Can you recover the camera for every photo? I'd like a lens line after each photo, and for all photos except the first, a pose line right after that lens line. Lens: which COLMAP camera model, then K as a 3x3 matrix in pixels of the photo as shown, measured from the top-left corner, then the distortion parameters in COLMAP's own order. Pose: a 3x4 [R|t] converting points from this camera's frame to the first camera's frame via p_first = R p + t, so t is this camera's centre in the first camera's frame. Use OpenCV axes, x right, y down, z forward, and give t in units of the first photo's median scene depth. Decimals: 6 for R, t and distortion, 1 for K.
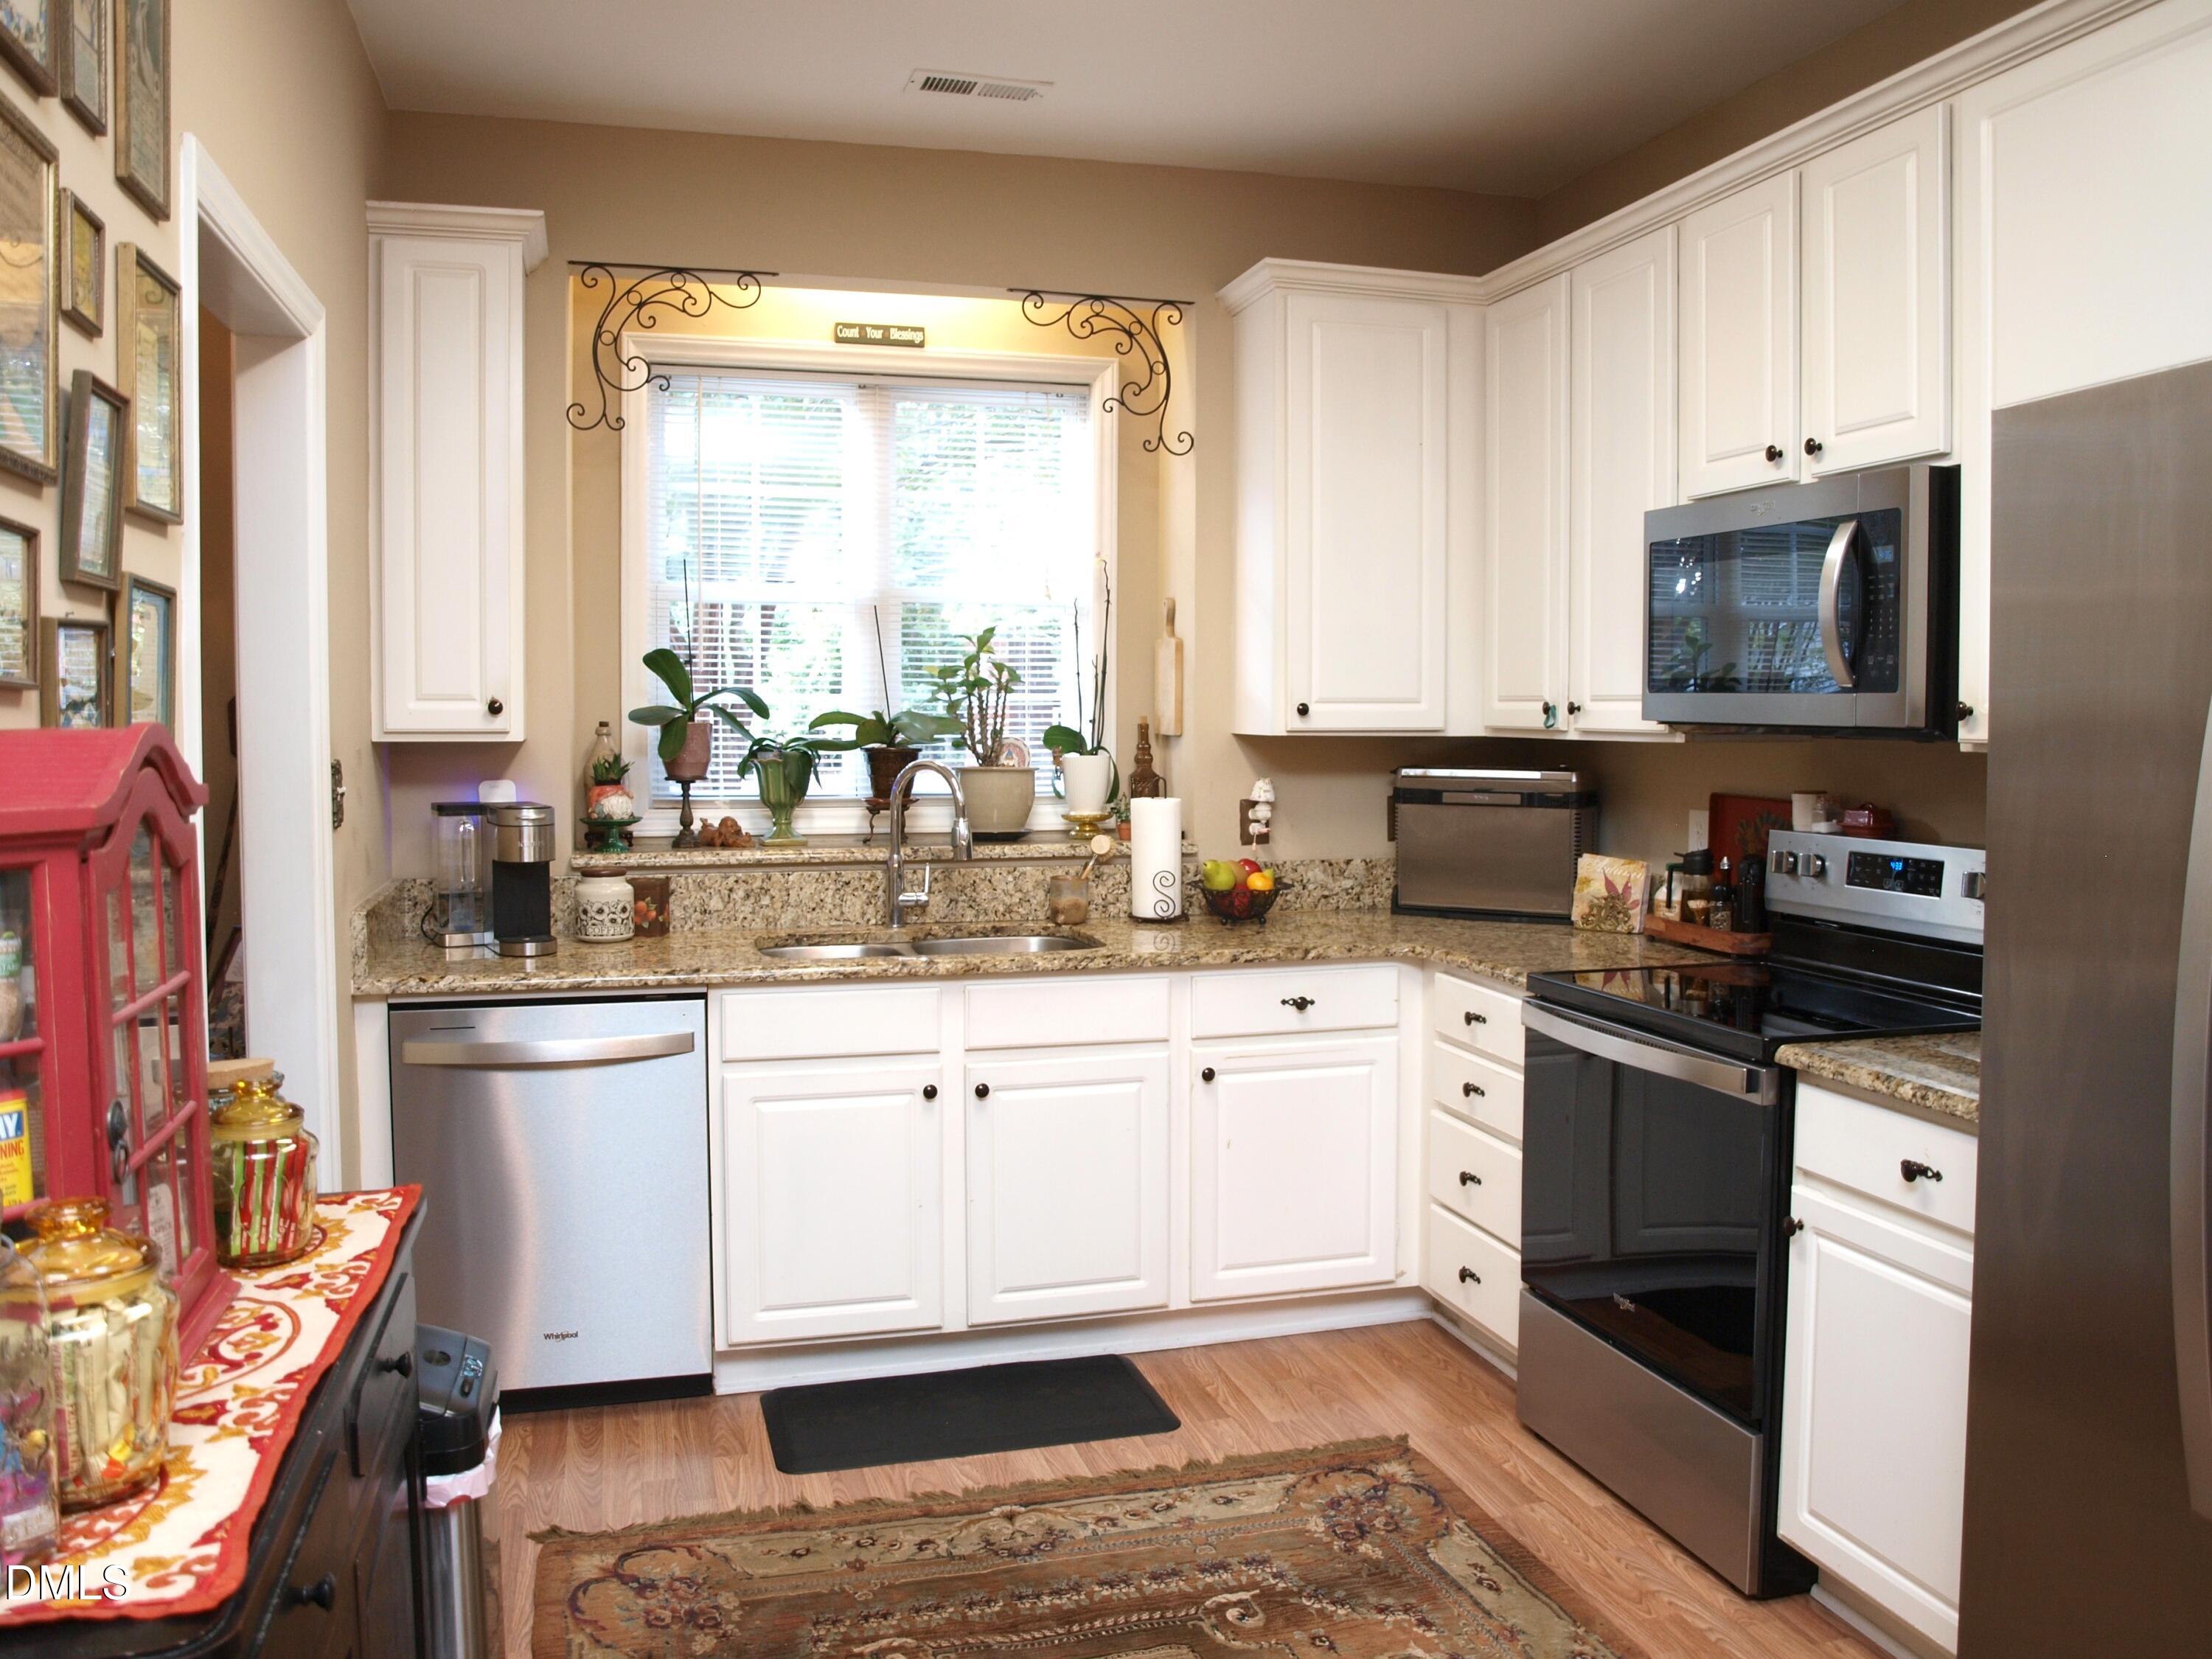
lens RADIAL K [[1744.2, 0, 1107.2], [0, 1744.2, 798.7], [0, 0, 1]] dist [-0.101936, 0.064112]
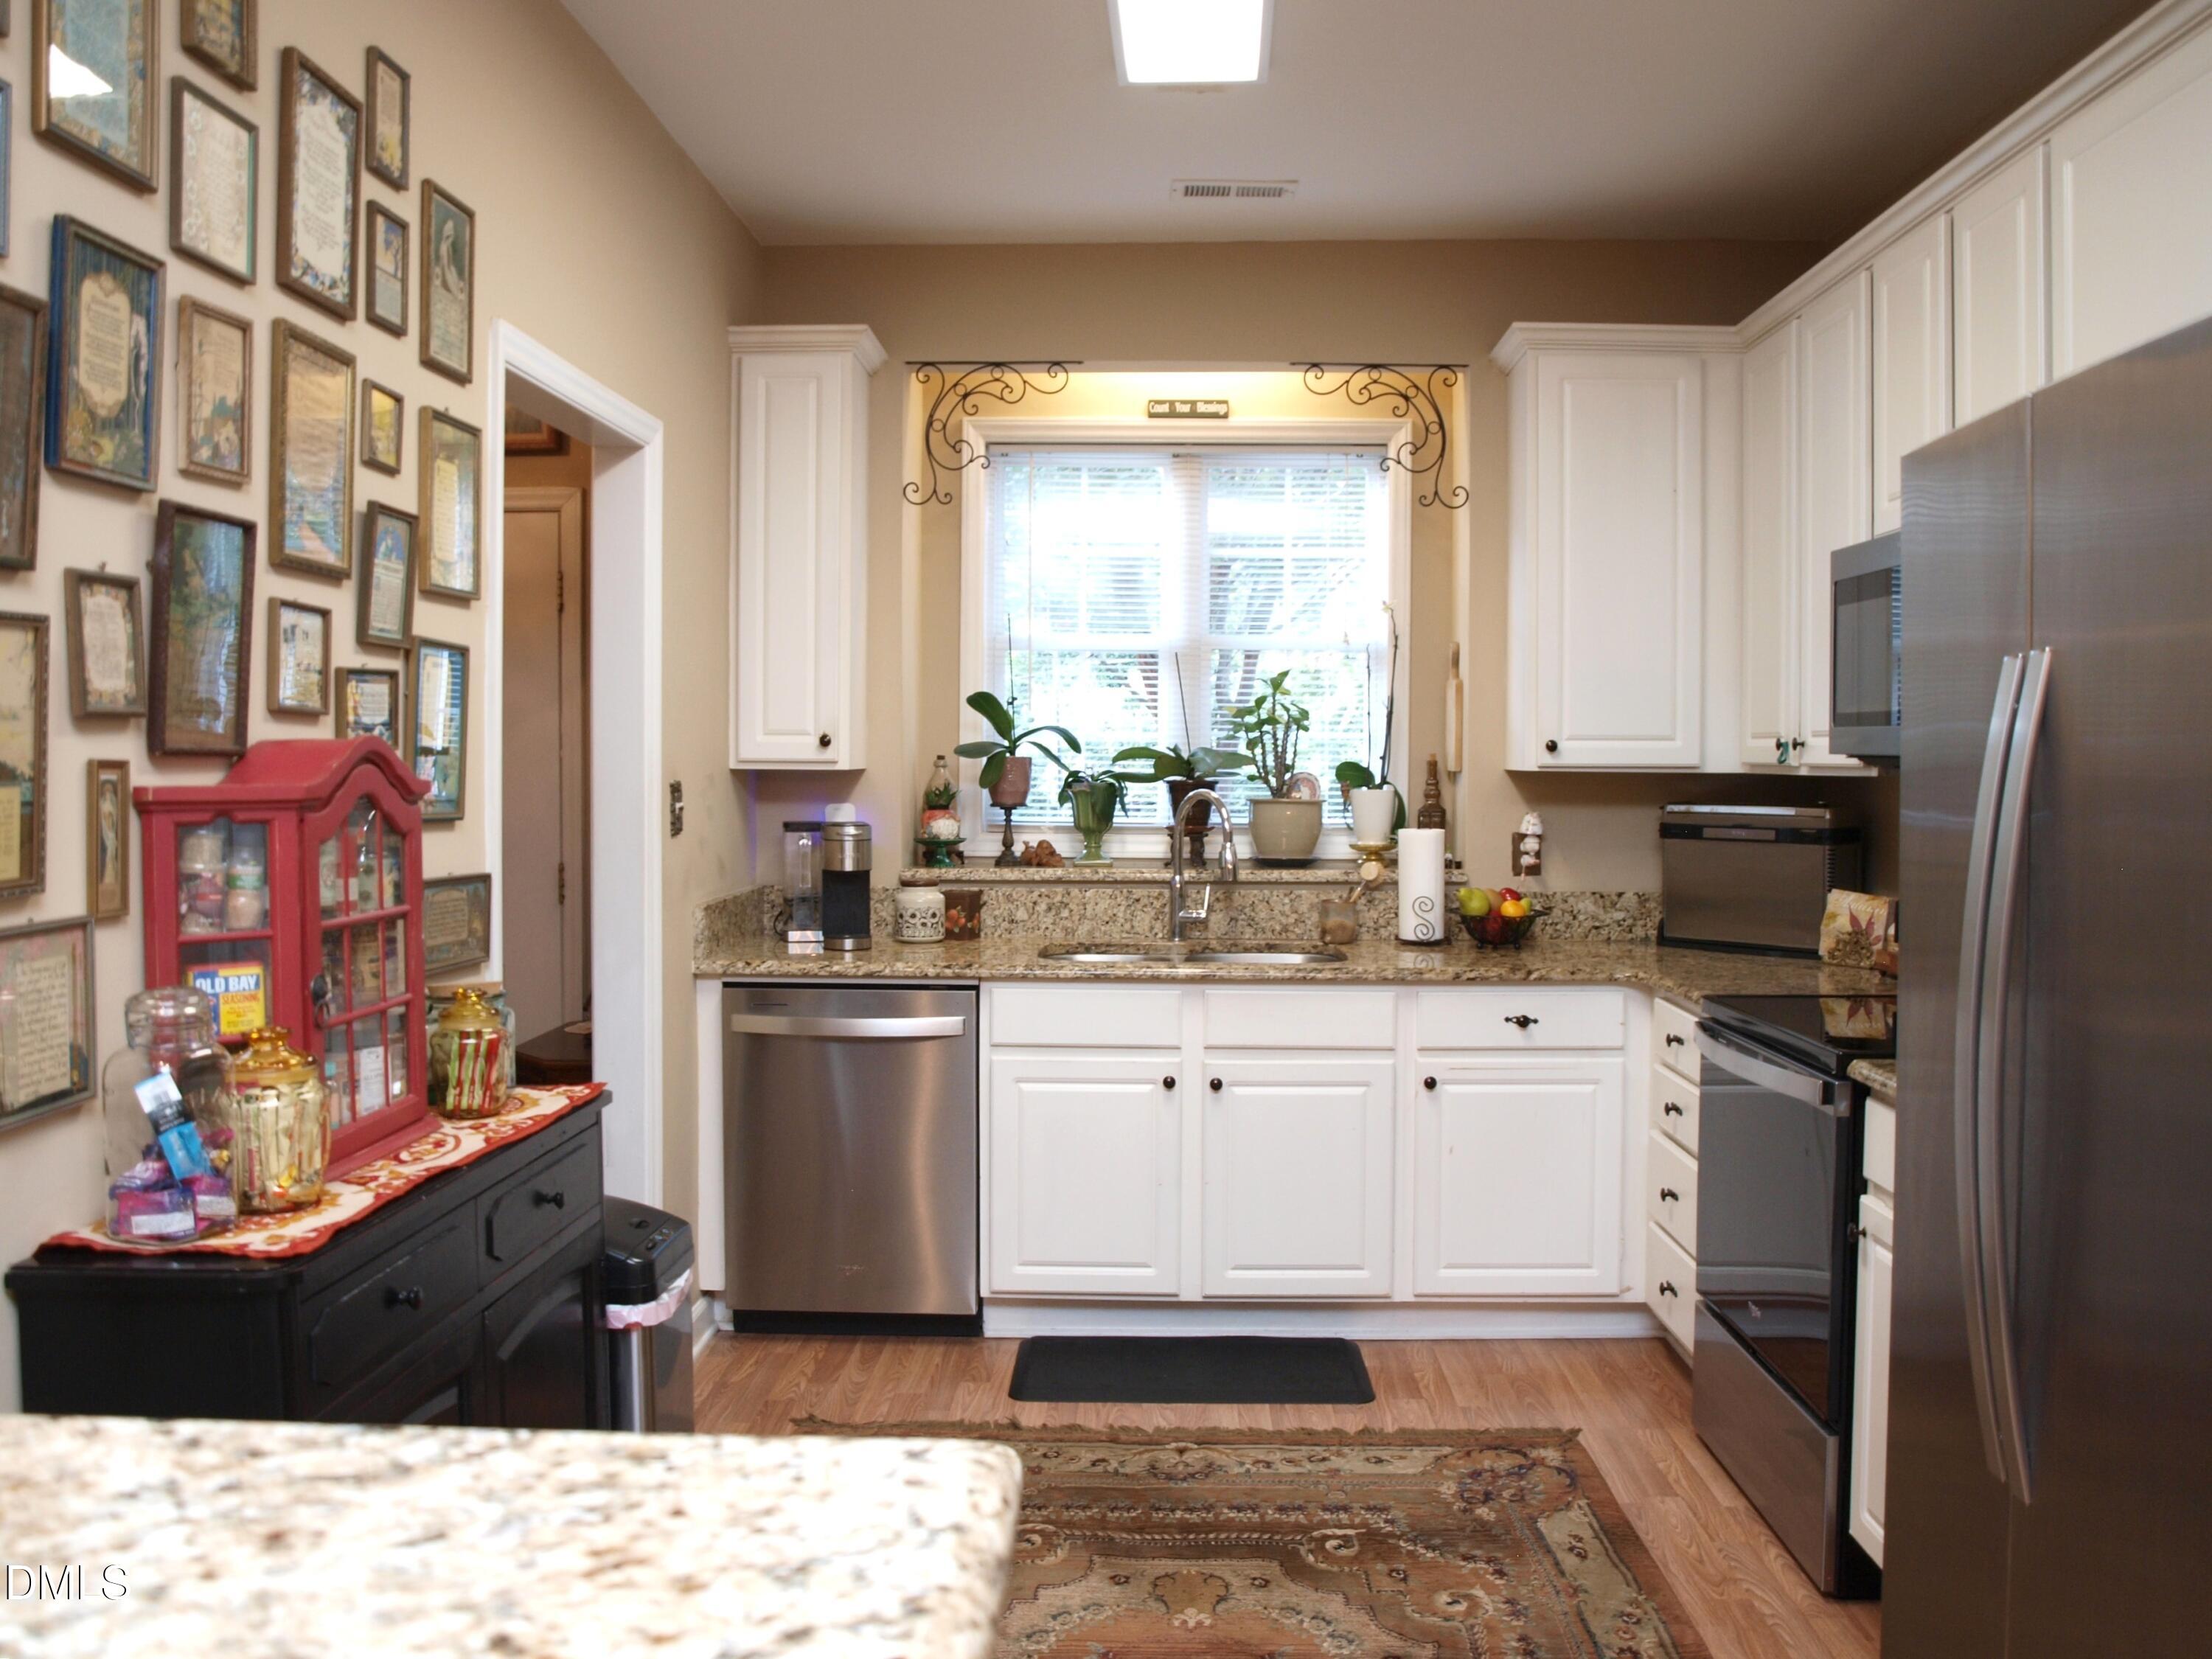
lens RADIAL K [[1772.7, 0, 1113.6], [0, 1772.7, 803.9], [0, 0, 1]] dist [-0.107534, 0.071773]
pose [[0.954675, 0.011104, -0.297444, 0.189492], [-0.018733, 0.999564, -0.022809, 0.014041], [0.297061, 0.027348, 0.954467, -0.102523]]
